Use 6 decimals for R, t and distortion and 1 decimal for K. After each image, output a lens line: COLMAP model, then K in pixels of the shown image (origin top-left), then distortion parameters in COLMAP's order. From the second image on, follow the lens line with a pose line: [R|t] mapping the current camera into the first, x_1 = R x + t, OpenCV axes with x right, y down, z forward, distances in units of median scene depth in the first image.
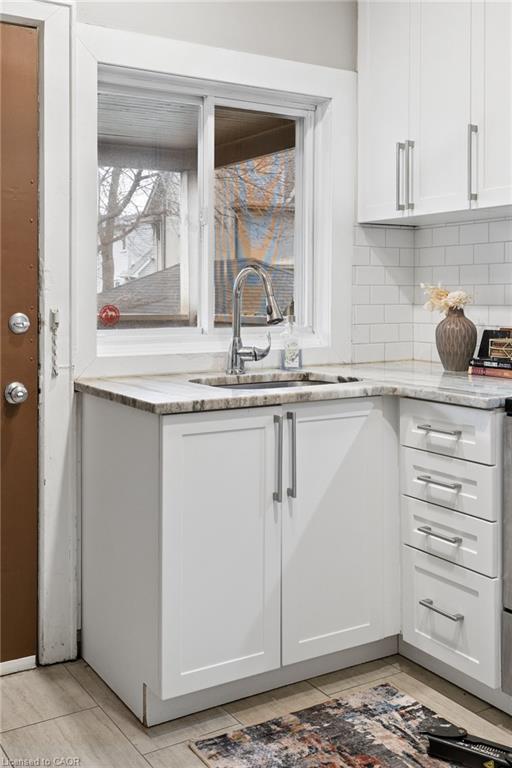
lens RADIAL K [[820.6, 0, 256.1], [0, 820.6, 324.8], [0, 0, 1]] dist [0.012284, 0.008683]
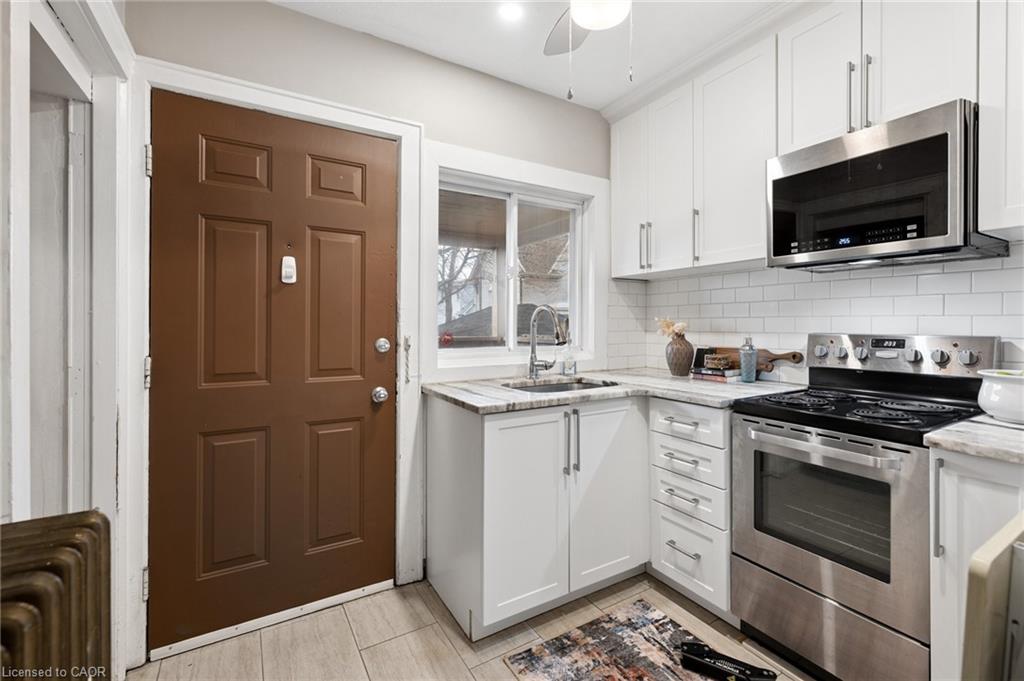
lens RADIAL K [[445.1, 0, 541.7], [0, 445.1, 328.9], [0, 0, 1]] dist [-0.002948, 0.000194]
pose [[0.999649, -0.001133, 0.026482, -0.033022], [0.001829, 0.999653, -0.026284, -0.009823], [-0.026443, 0.026323, 0.999304, 0.223316]]
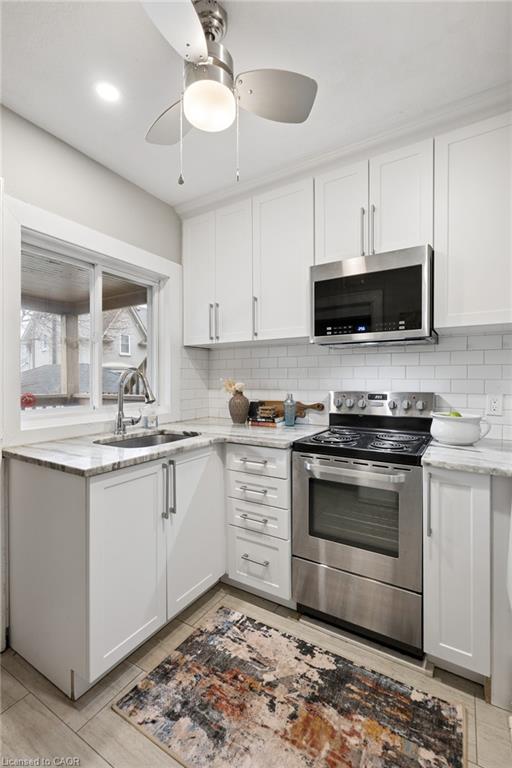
lens RADIAL K [[333.9, 0, 248.2], [0, 333.9, 383.9], [0, 0, 1]] dist [-0.002948, 0.000194]
pose [[0.891583, -0.007979, 0.452787, -0.109750], [0.018641, 0.999644, -0.019090, -0.025083], [-0.452473, 0.025461, 0.891415, 0.321632]]
